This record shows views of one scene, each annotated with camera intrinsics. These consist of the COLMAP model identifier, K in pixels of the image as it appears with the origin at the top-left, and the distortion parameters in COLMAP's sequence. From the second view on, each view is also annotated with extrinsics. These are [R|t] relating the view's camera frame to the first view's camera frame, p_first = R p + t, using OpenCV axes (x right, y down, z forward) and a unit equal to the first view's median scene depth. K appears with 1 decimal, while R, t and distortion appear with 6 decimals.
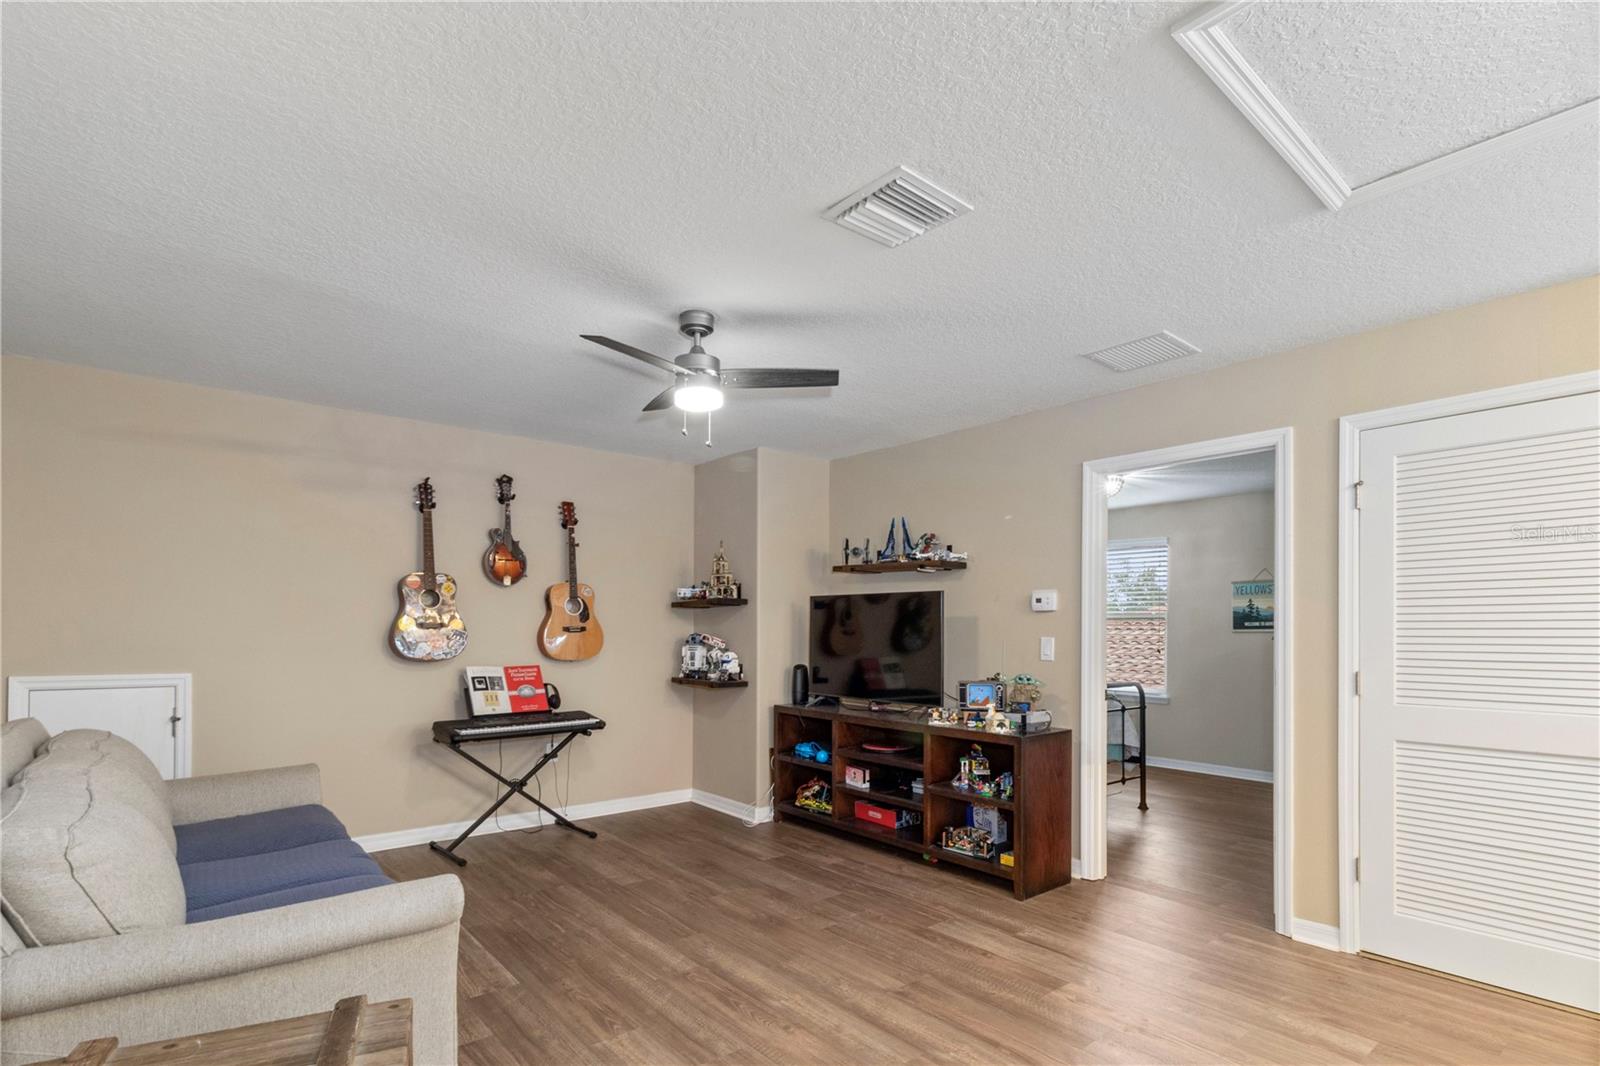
lens RADIAL K [[774.4, 0, 802.5], [0, 774.4, 577.4], [0, 0, 1]] dist [-0.000072, 0.000015]
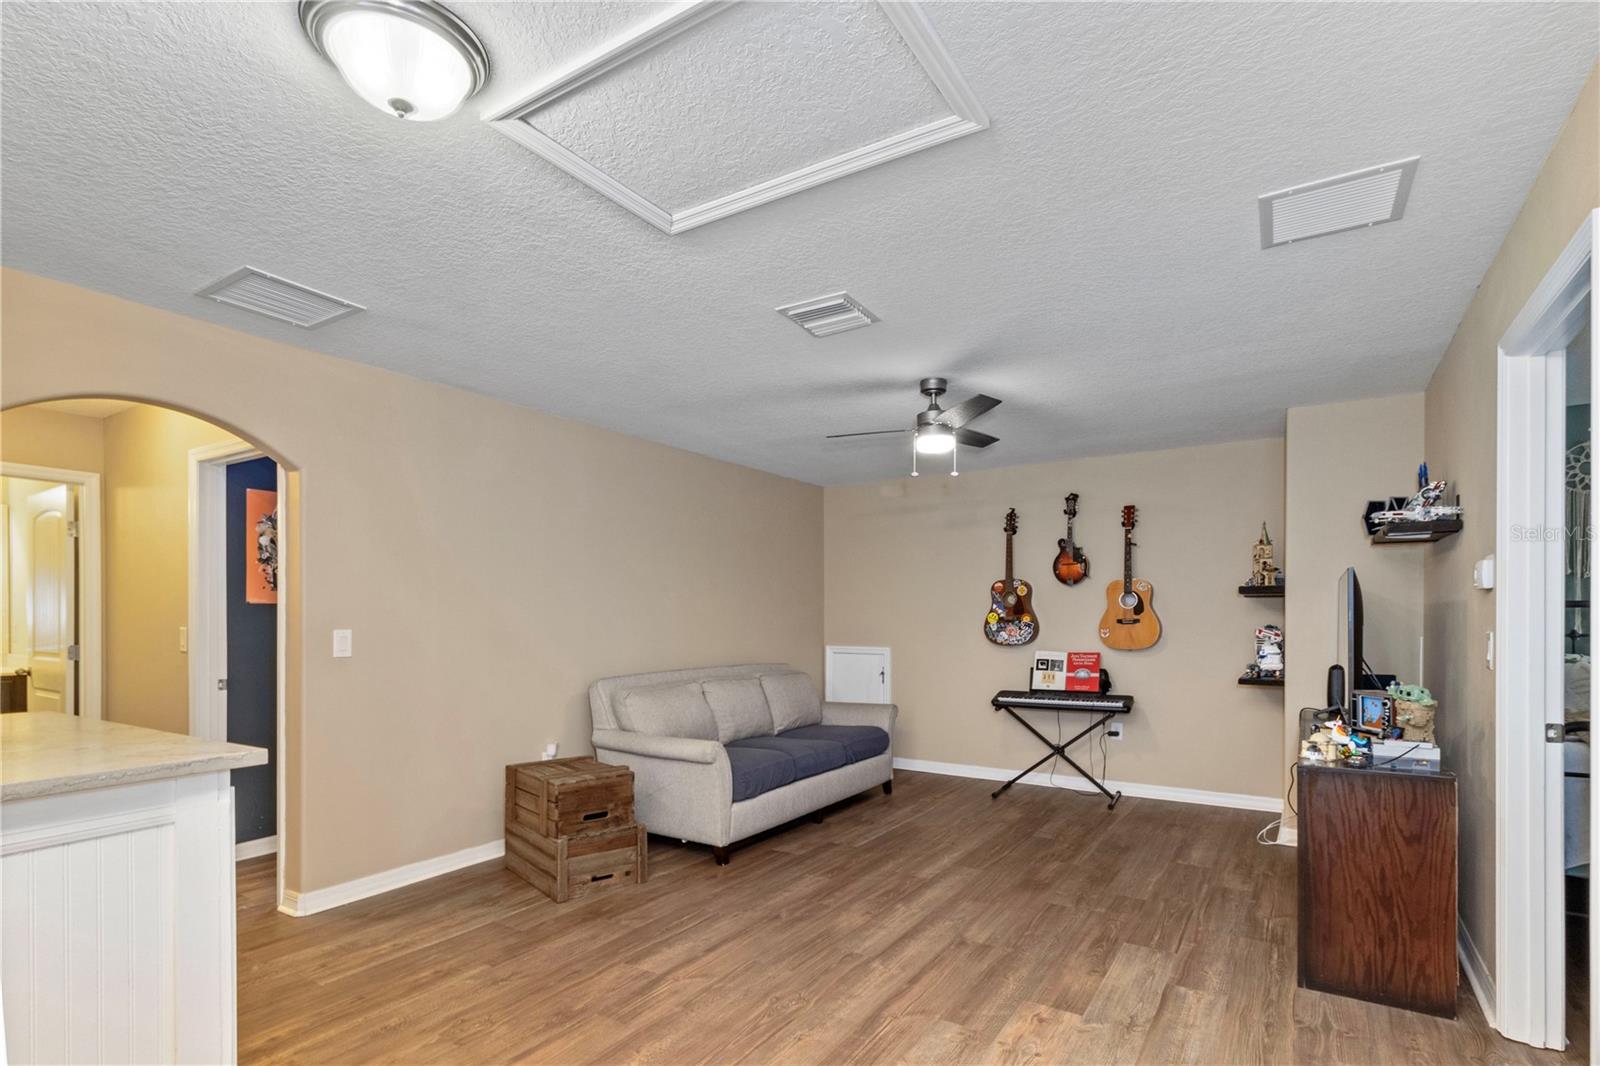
lens RADIAL K [[760.3, 0, 809.0], [0, 760.3, 550.3], [0, 0, 1]] dist [0.000624, 0.000098]
pose [[0.310642, -0.090584, -0.946201, 0.647527], [0.067388, 0.995043, -0.073136, 0.016475], [0.948135, -0.041044, 0.315206, 0.253454]]
